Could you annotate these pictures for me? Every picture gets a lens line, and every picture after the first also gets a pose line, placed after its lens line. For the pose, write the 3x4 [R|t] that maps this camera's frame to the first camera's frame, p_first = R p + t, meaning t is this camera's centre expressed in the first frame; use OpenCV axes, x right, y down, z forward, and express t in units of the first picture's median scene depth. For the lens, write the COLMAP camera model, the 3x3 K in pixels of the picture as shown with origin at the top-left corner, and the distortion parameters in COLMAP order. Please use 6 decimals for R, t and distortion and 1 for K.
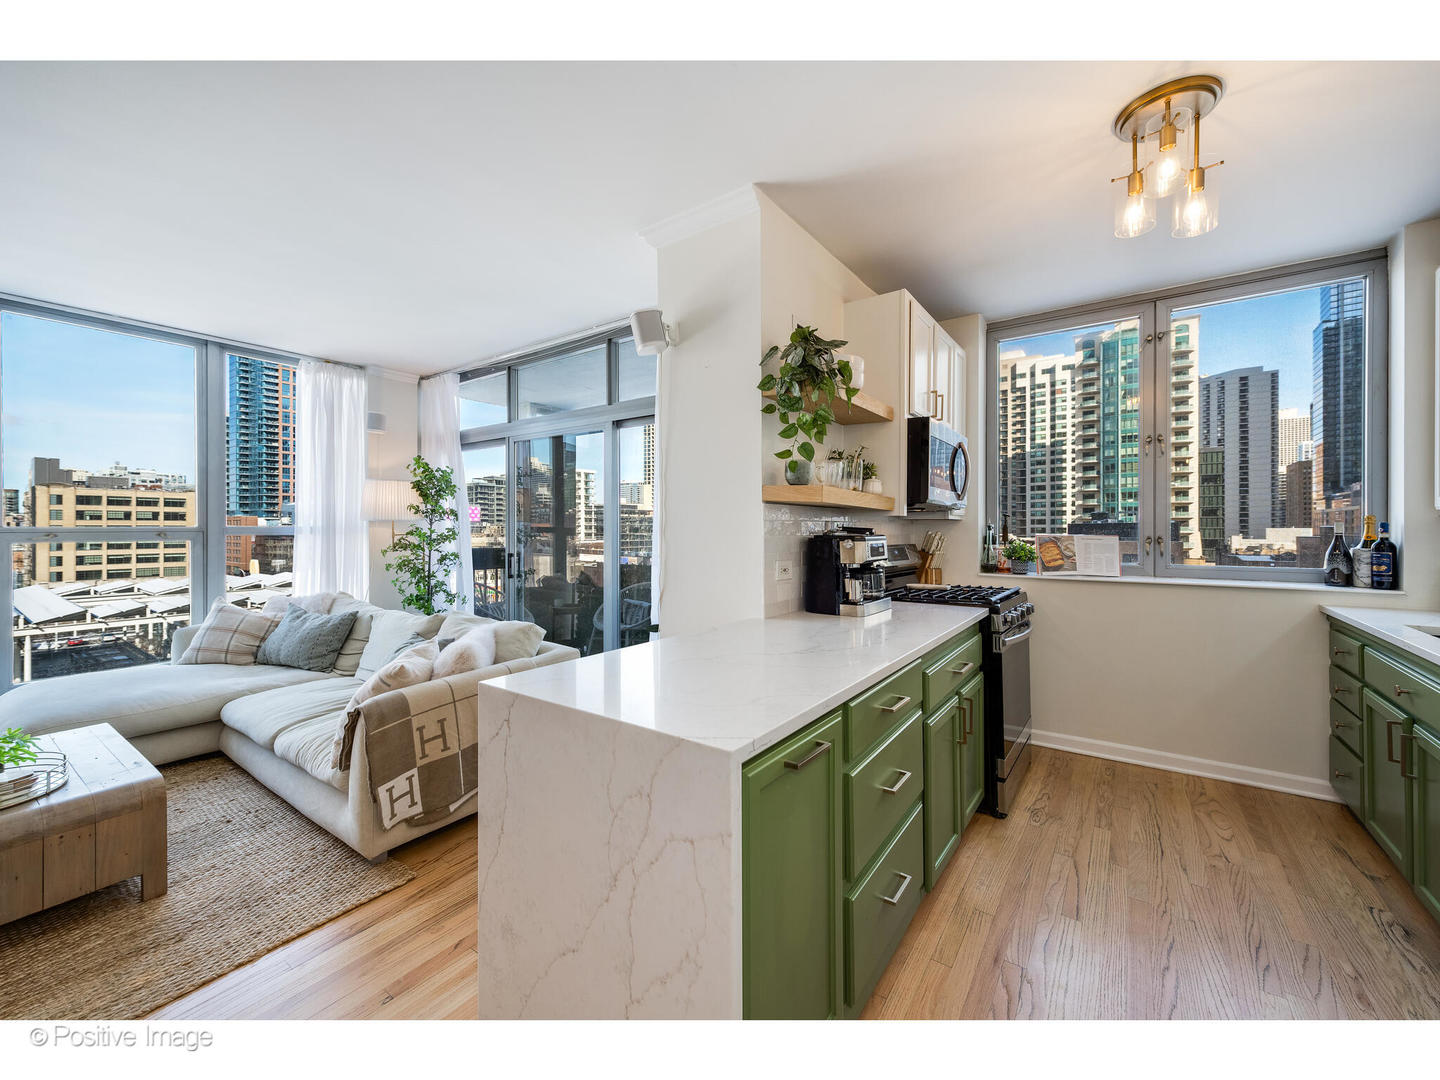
lens RADIAL K [[569.7, 0, 716.8], [0, 569.7, 529.0], [0, 0, 1]] dist [0.013058, -0.001667]
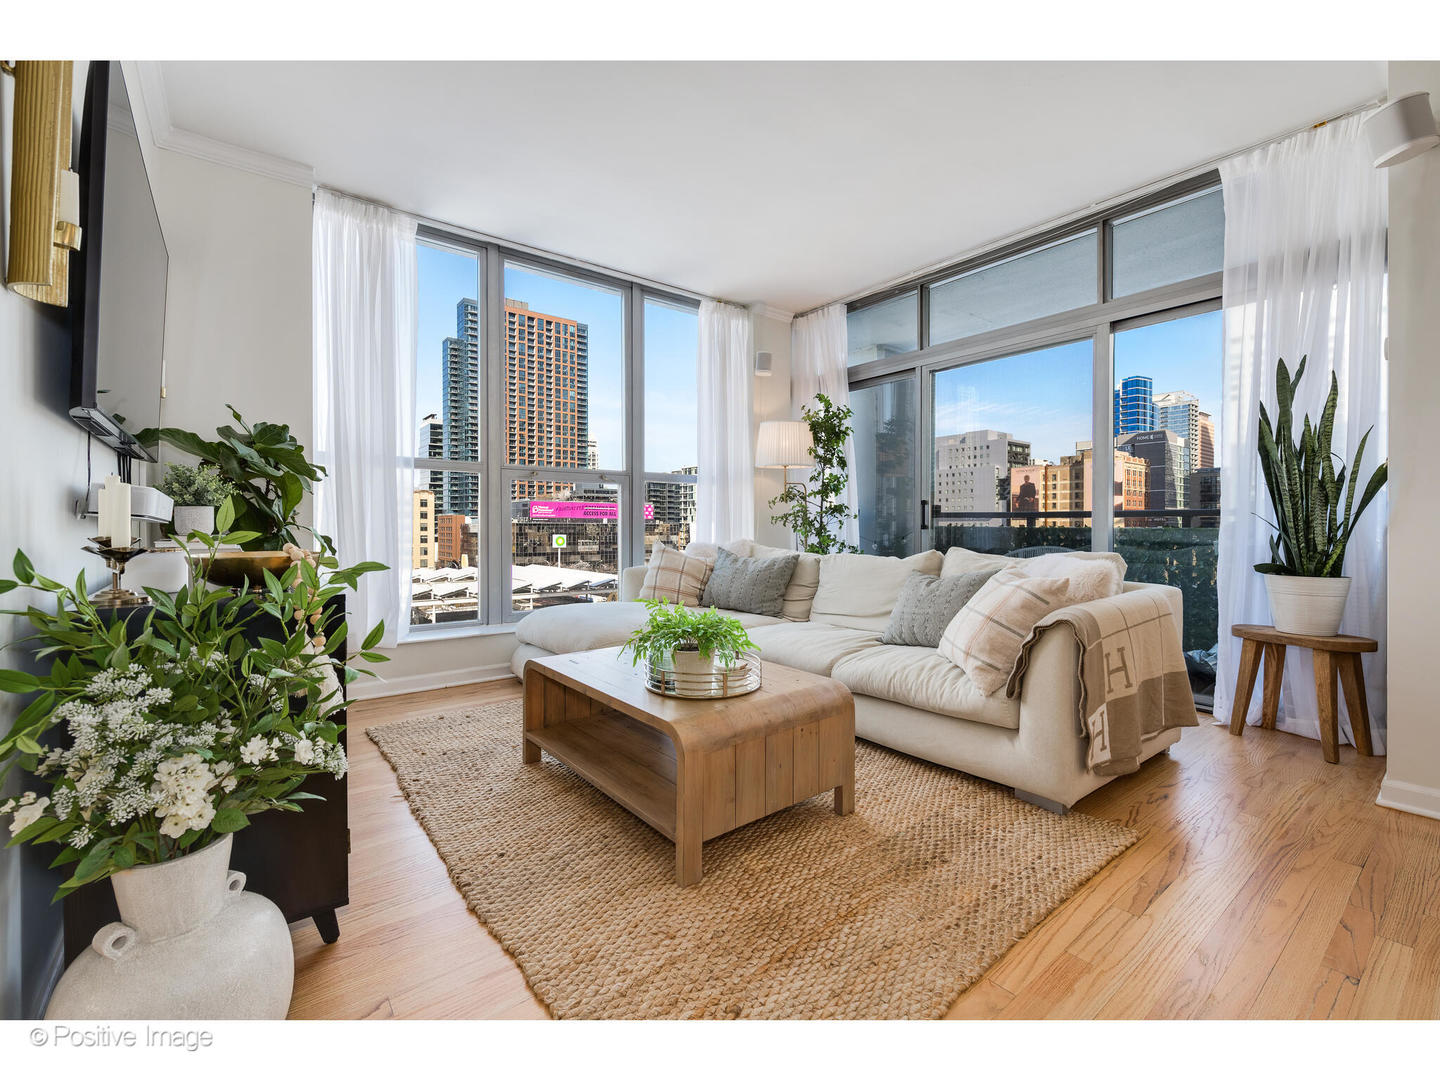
lens RADIAL K [[620.8, 0, 713.7], [0, 620.8, 536.3], [0, 0, 1]] dist [0.004053, 0.000221]
pose [[0.961423, 0.003634, -0.275049, -0.433499], [-0.000705, 0.999942, 0.010746, 0.092127], [0.275073, -0.010138, 0.961370, 0.005578]]
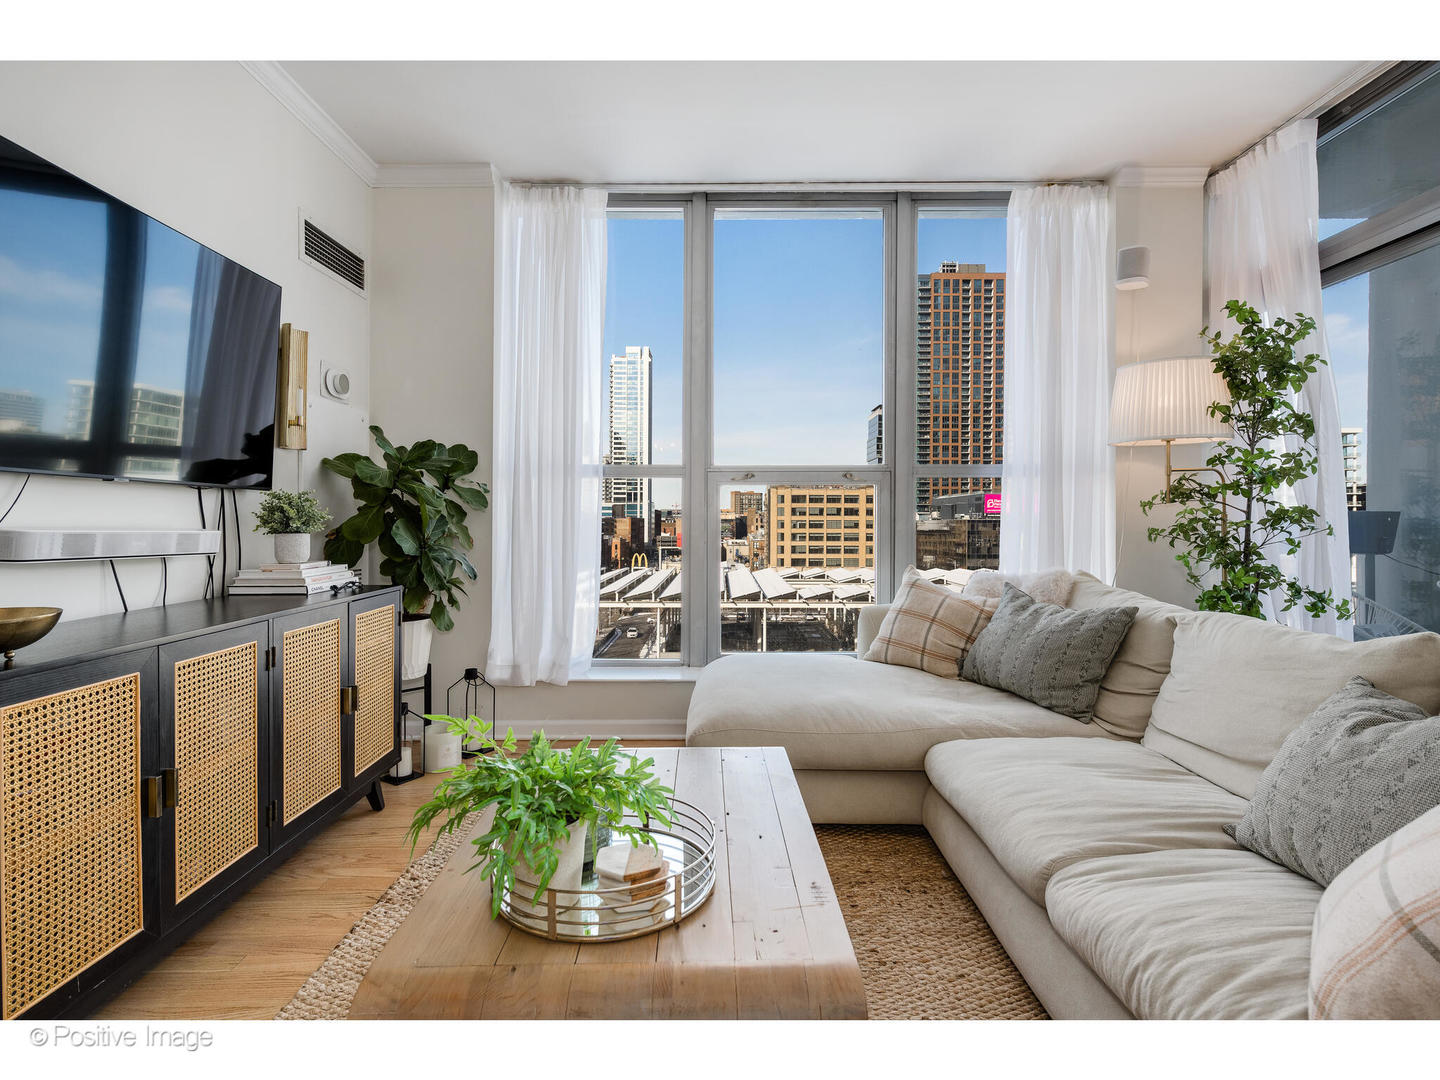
lens RADIAL K [[700.7, 0, 721.9], [0, 700.7, 527.2], [0, 0, 1]] dist [0.000178, -0.000493]
pose [[0.591809, 0.004360, -0.806067, -0.316509], [-0.003691, 0.999990, 0.002699, 0.066460], [0.806070, 0.001378, 0.591818, 0.320521]]
